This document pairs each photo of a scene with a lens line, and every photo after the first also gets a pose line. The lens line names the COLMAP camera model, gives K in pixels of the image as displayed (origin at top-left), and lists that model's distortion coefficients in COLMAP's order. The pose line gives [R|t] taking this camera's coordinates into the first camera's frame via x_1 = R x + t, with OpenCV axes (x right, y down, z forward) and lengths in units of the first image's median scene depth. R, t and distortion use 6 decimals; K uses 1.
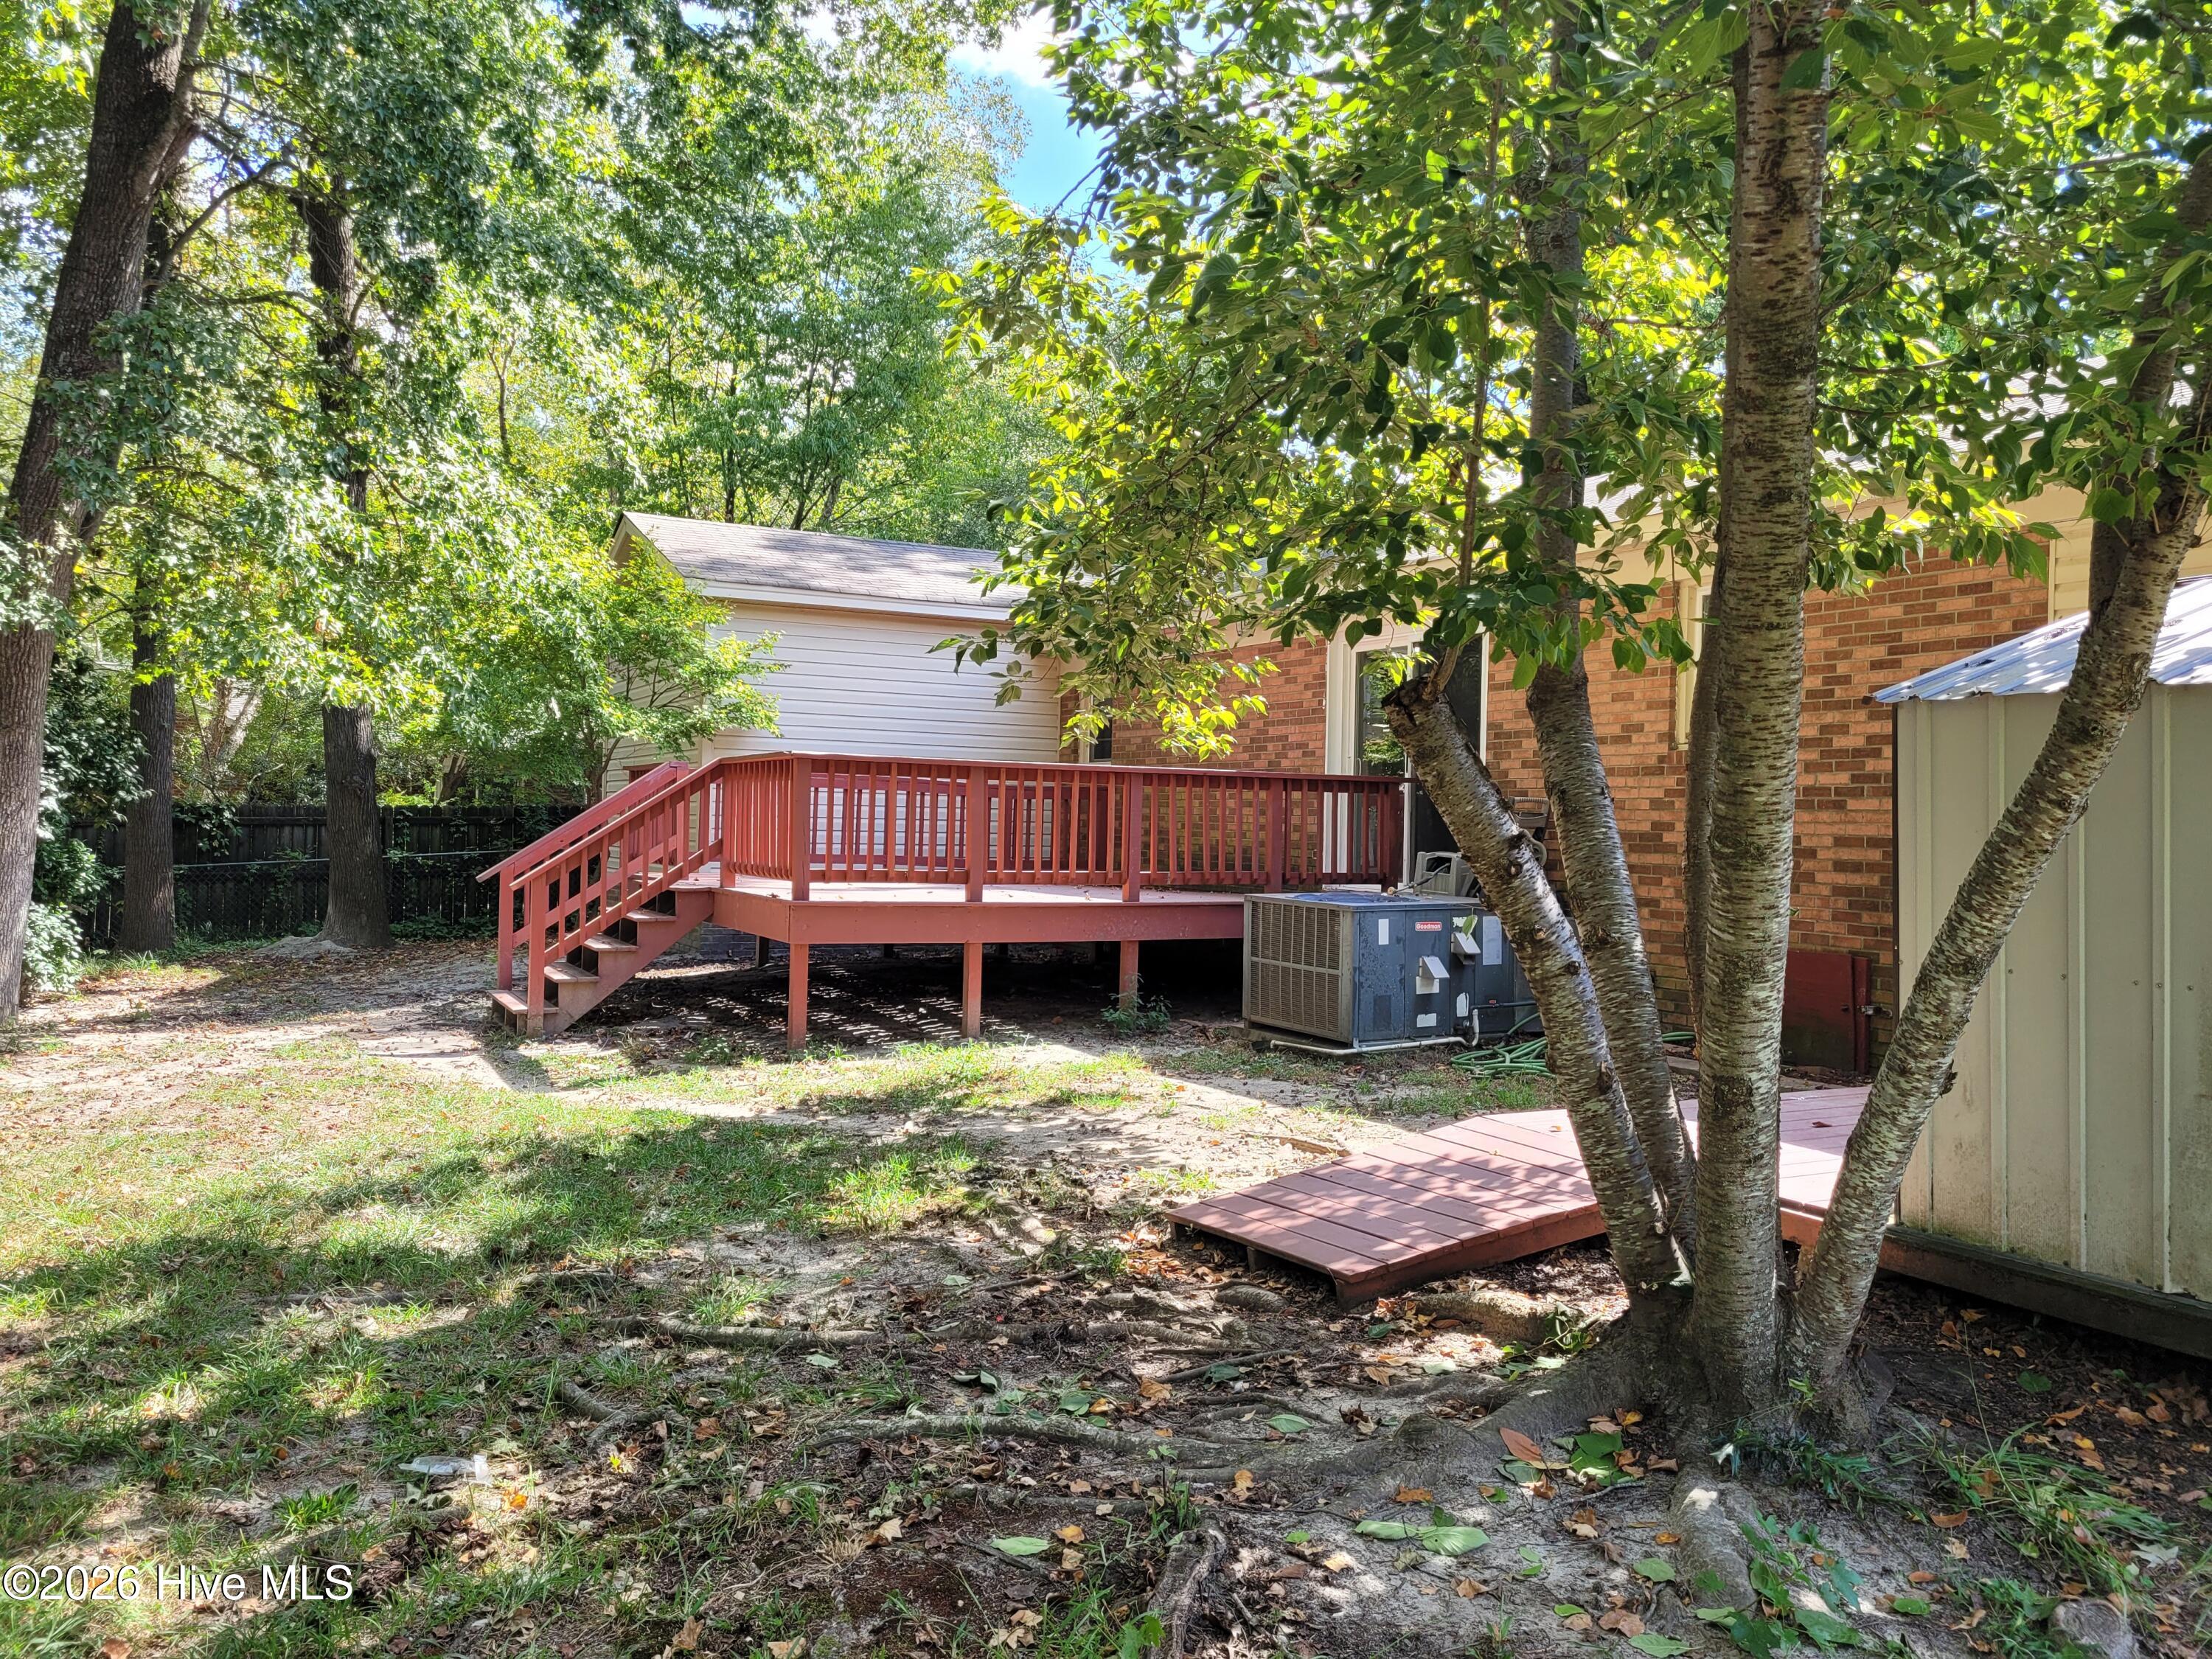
lens RADIAL K [[1657.4, 0, 1105.4], [0, 1657.4, 824.6], [0, 0, 1]] dist [0.047384, -0.021054]
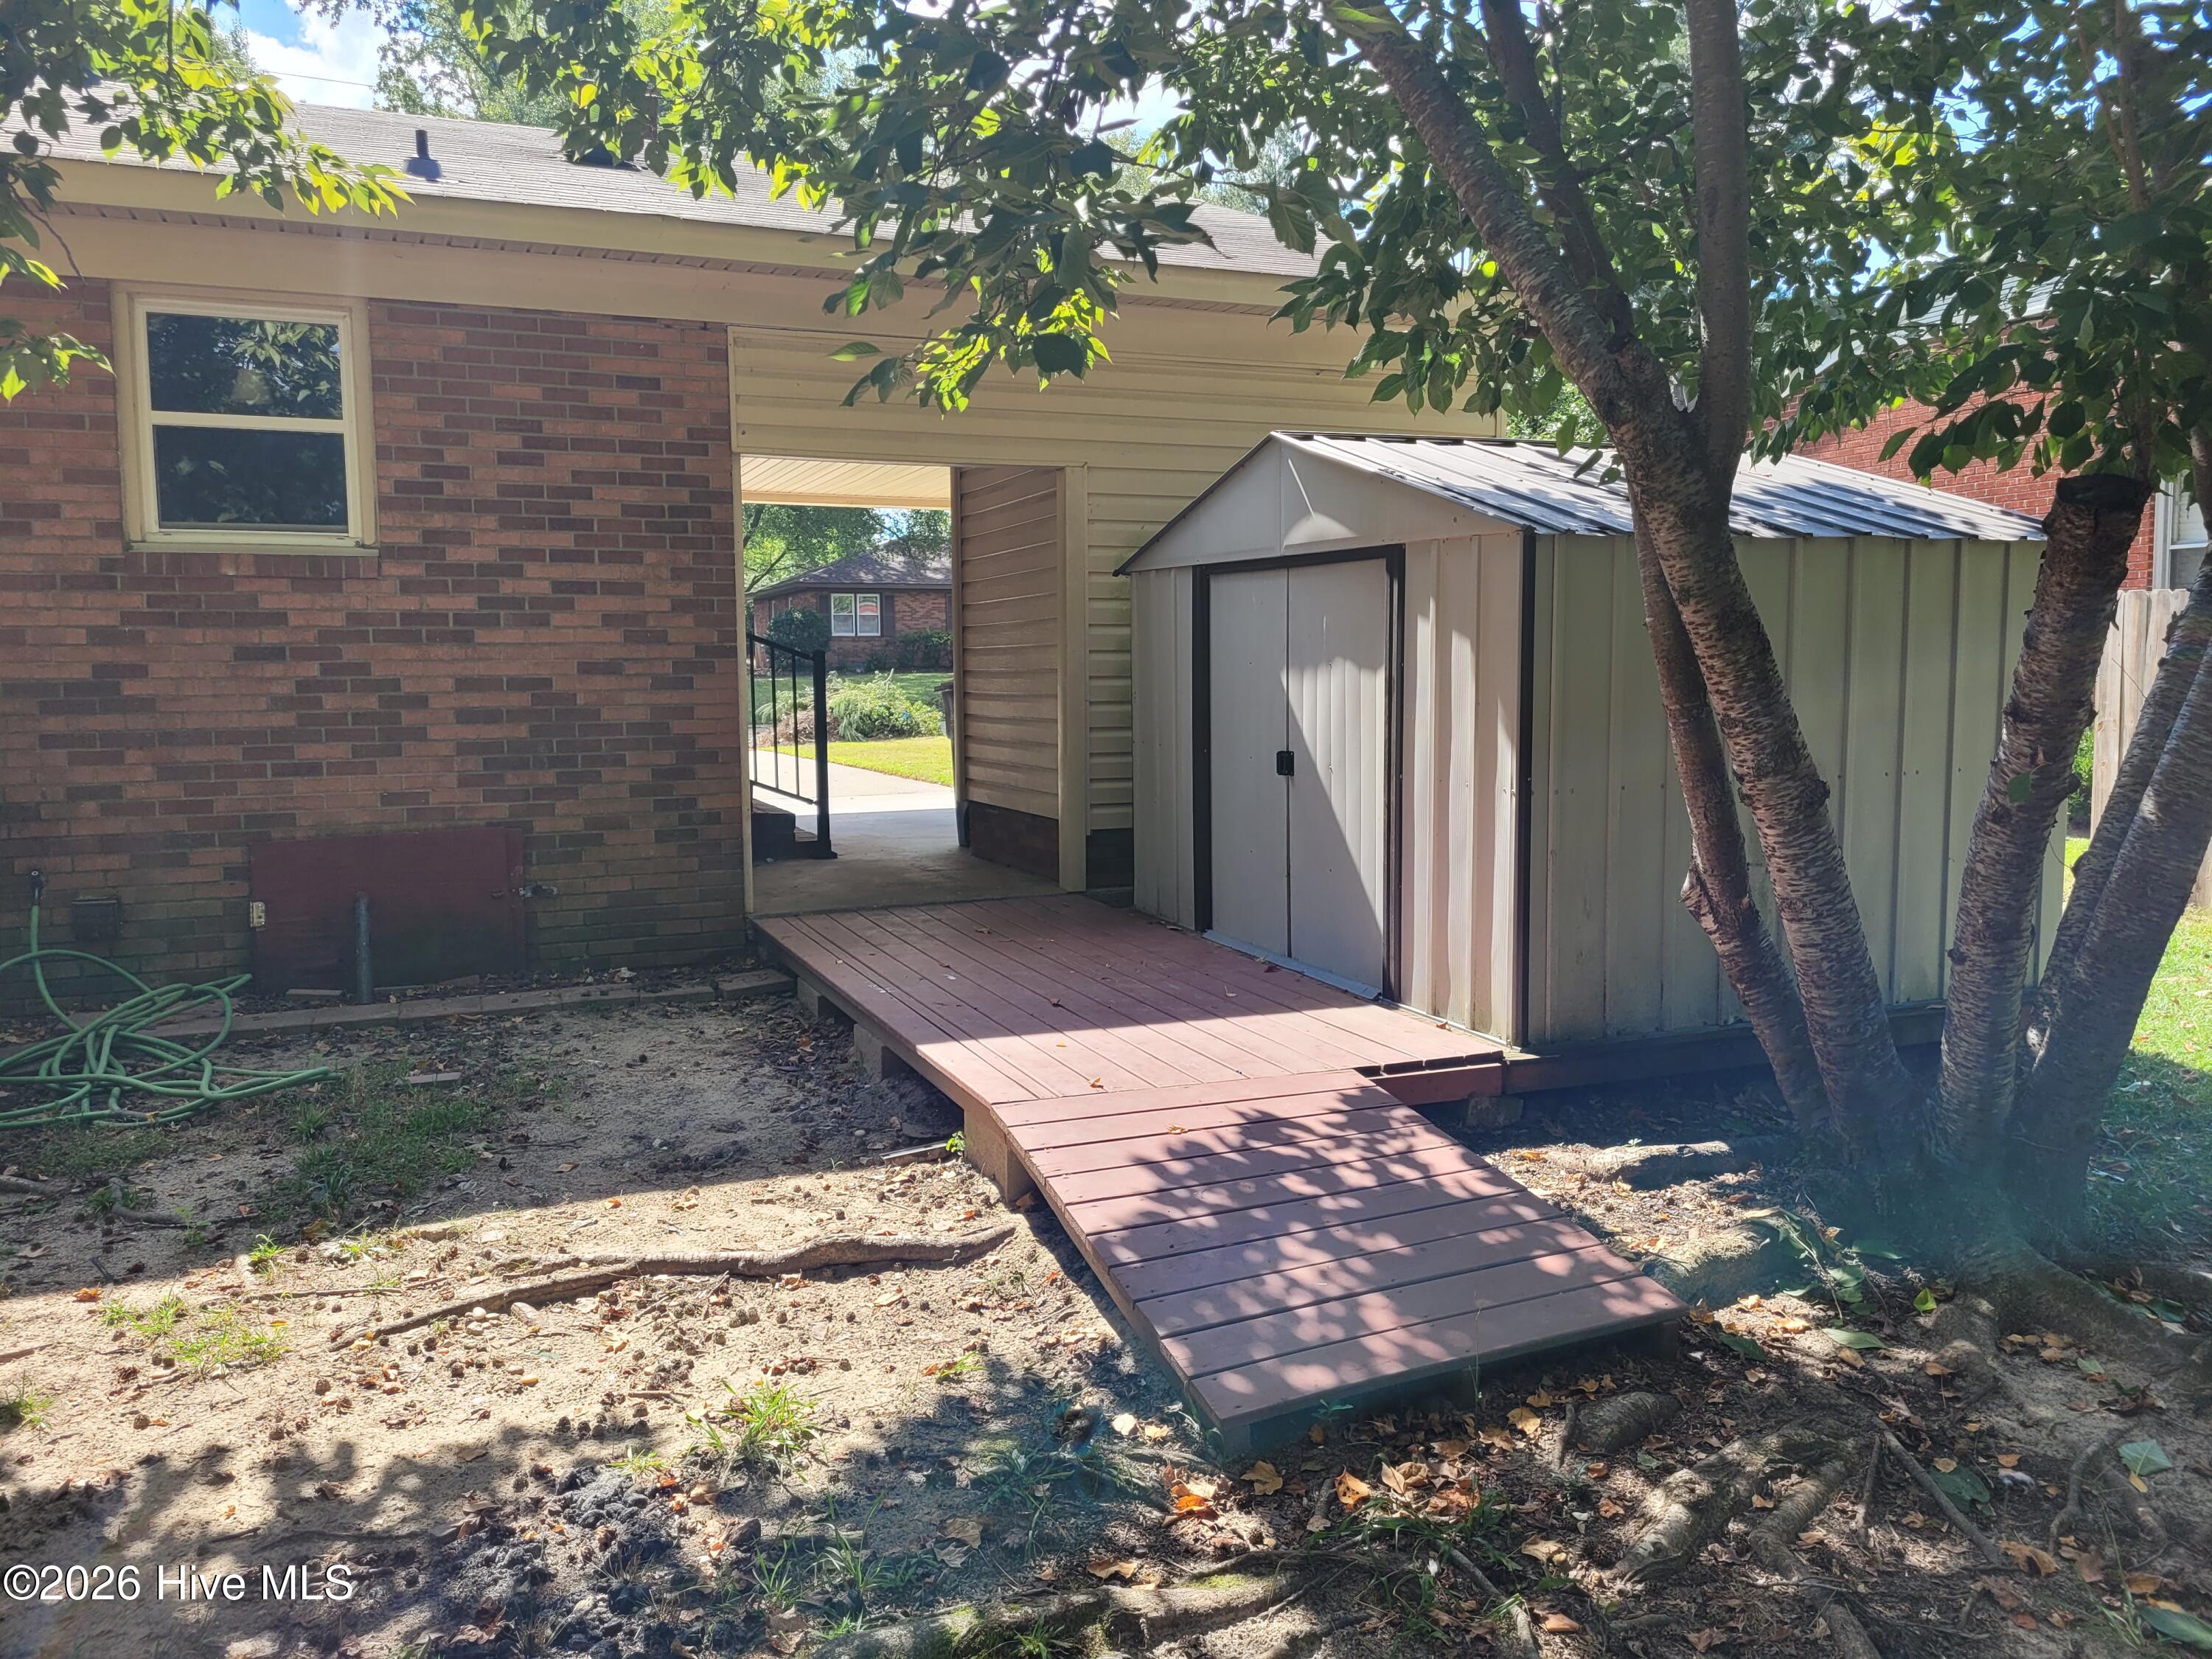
lens RADIAL K [[1657.4, 0, 1107.3], [0, 1657.4, 823.5], [0, 0, 1]] dist [0.047384, -0.021054]
pose [[0.109336, -0.115334, 0.987291, -0.302516], [0.014727, 0.993325, 0.114408, -0.010064], [-0.993896, 0.002031, 0.110305, 0.622907]]
